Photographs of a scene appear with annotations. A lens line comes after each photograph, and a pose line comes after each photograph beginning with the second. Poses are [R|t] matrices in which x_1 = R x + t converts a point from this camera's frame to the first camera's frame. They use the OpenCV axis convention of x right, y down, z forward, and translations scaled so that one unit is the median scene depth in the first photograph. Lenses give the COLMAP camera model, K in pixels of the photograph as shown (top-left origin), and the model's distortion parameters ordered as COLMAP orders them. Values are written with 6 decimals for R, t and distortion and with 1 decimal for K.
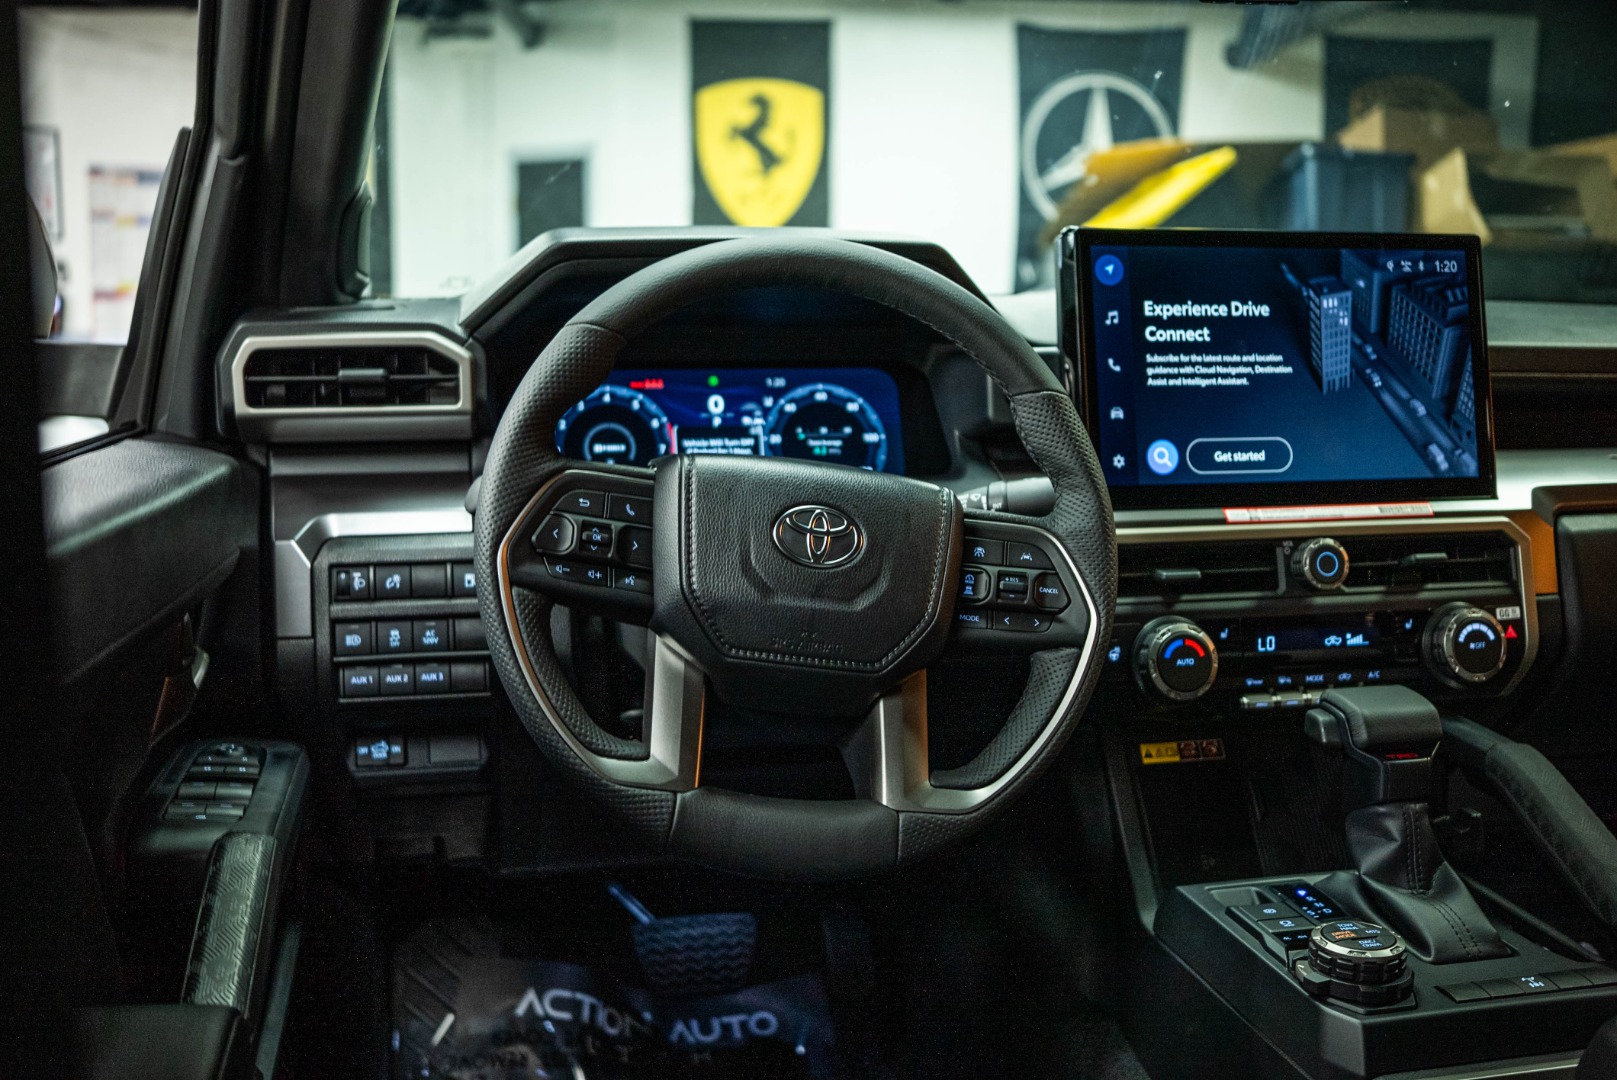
lens RADIAL K [[1653.3, 0, 760.7], [0, 1653.3, 560.5], [0, 0, 1]] dist [-0.017623, -0.003430]
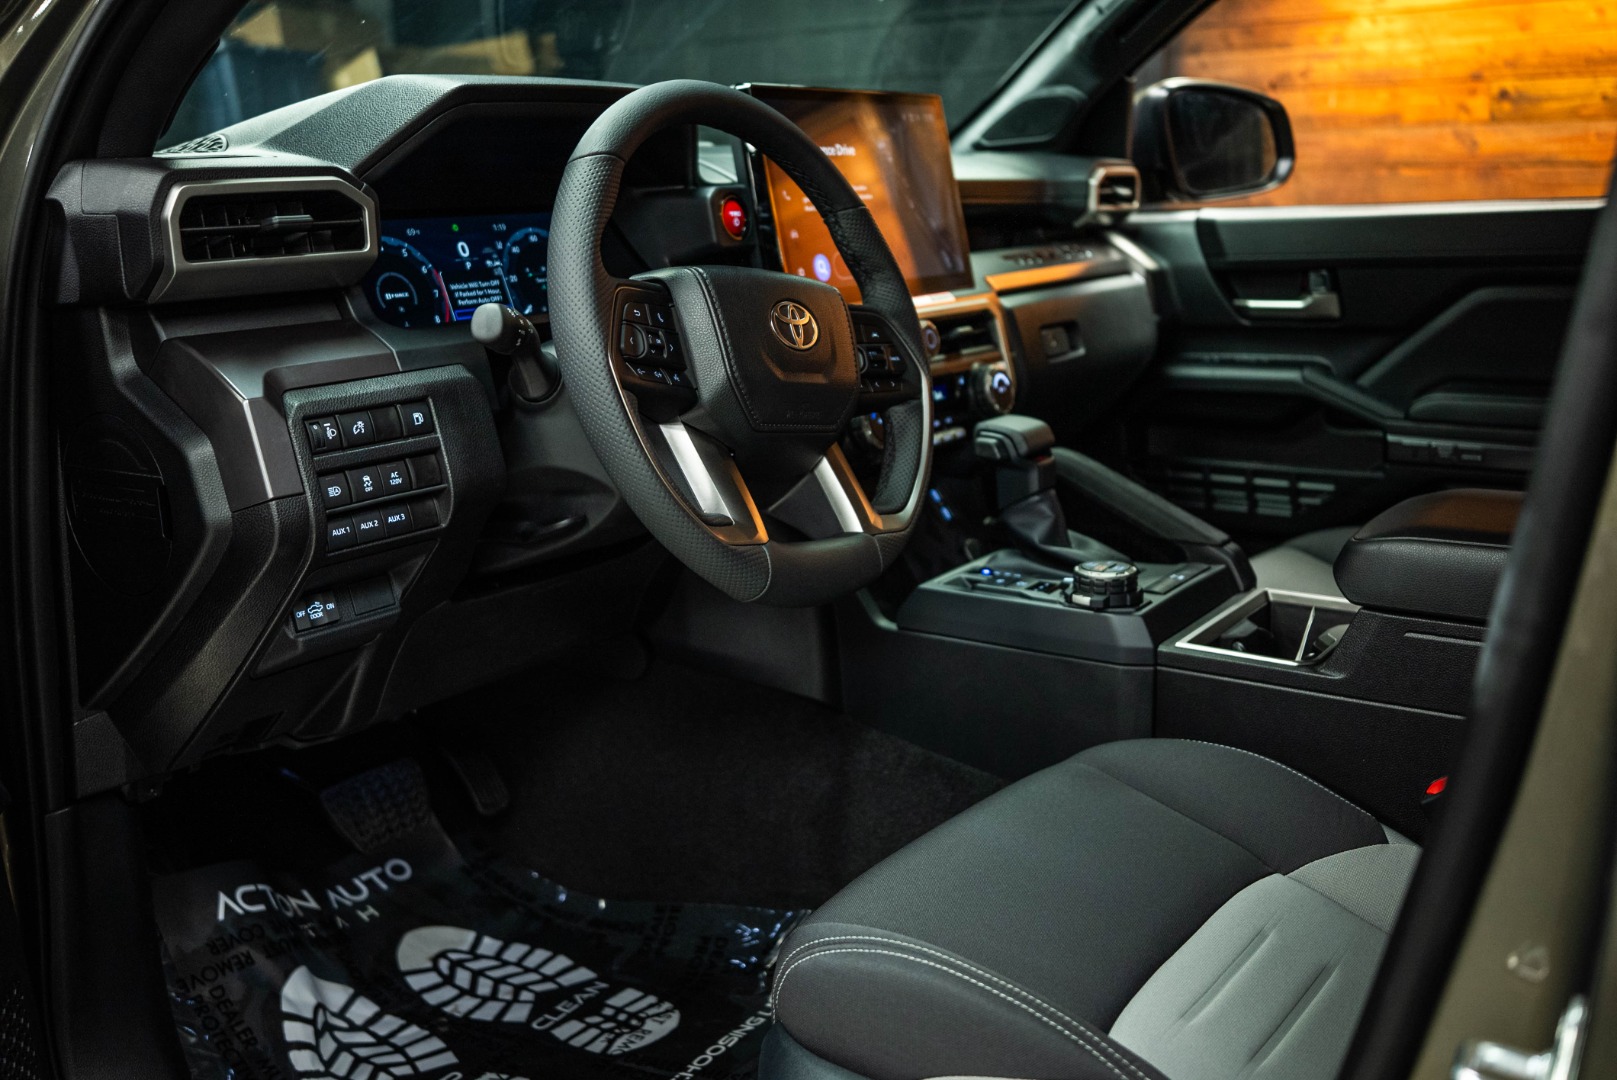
lens RADIAL K [[1680.4, 0, 808.5], [0, 1680.4, 540.0], [0, 0, 1]] dist [-0.022859, -0.007785]
pose [[0.717926, -0.166353, 0.675950, -0.673679], [0.141046, 0.985647, 0.092765, 0.022262], [-0.681680, 0.028742, 0.731085, 0.072389]]
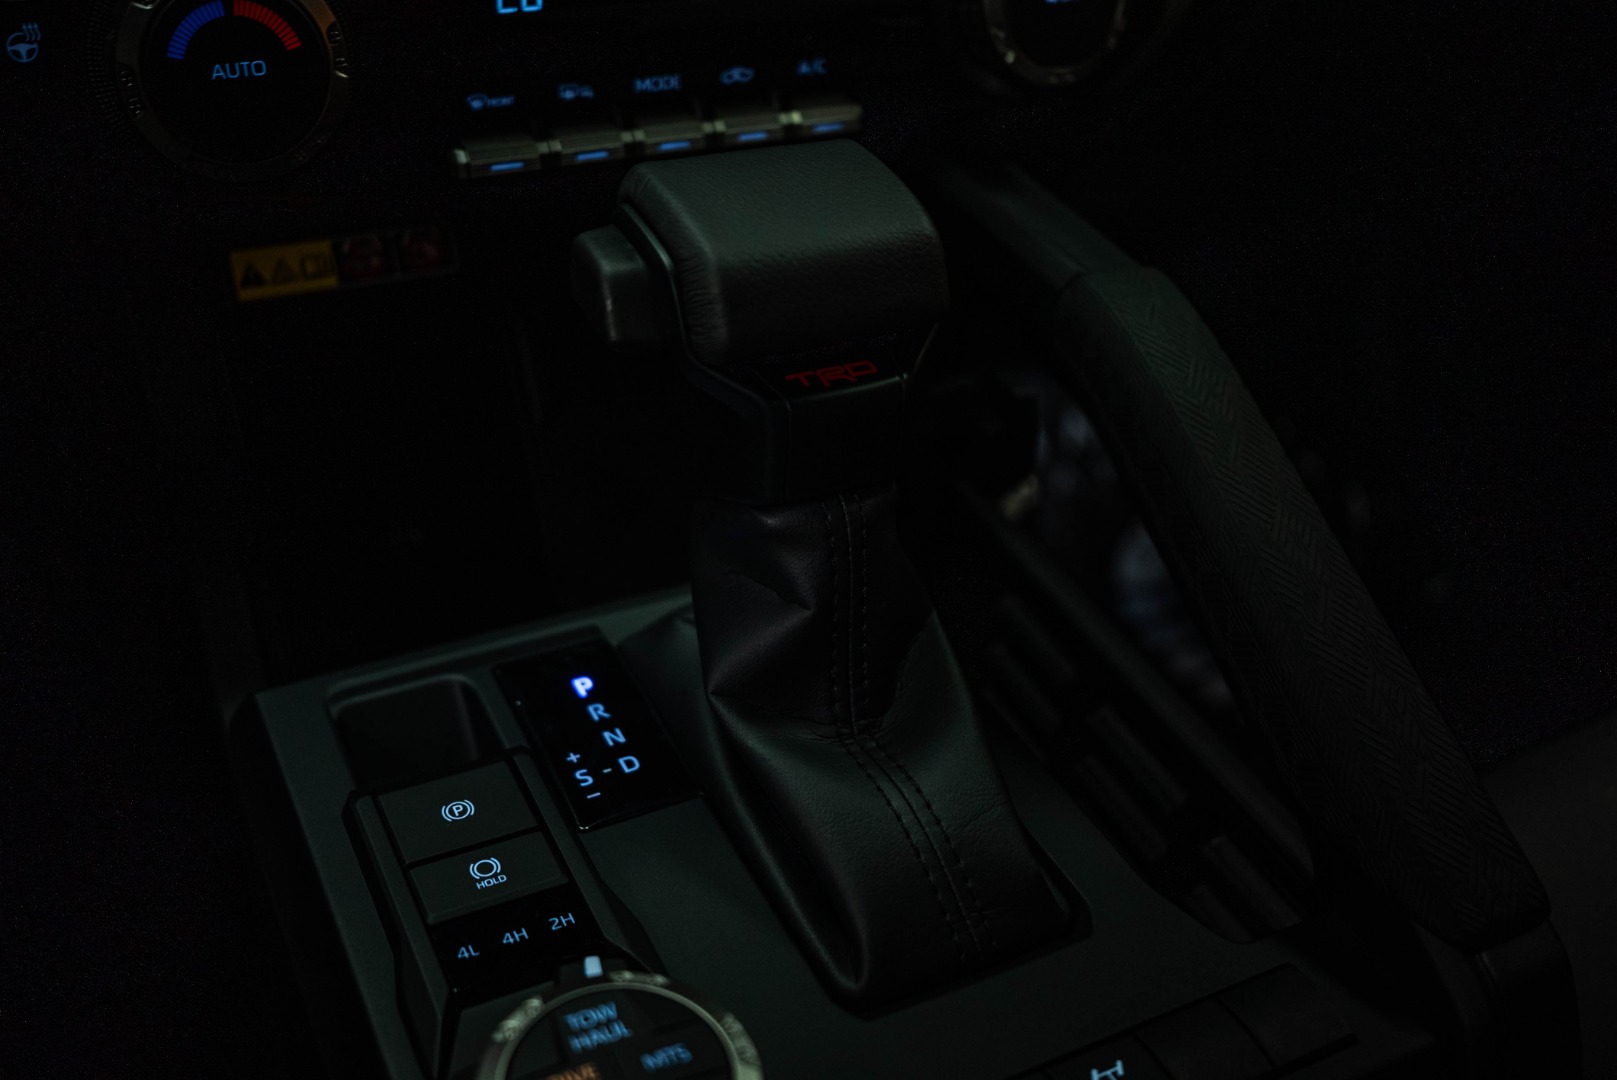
lens RADIAL K [[1680.4, 0, 808.5], [0, 1680.4, 540.0], [0, 0, 1]] dist [-0.022859, -0.007785]
pose [[0.962792, -0.086688, 0.255964, 0.263203], [-0.034247, 0.900381, 0.433753, -0.002864], [-0.268066, -0.426379, 0.863910, 0.616285]]
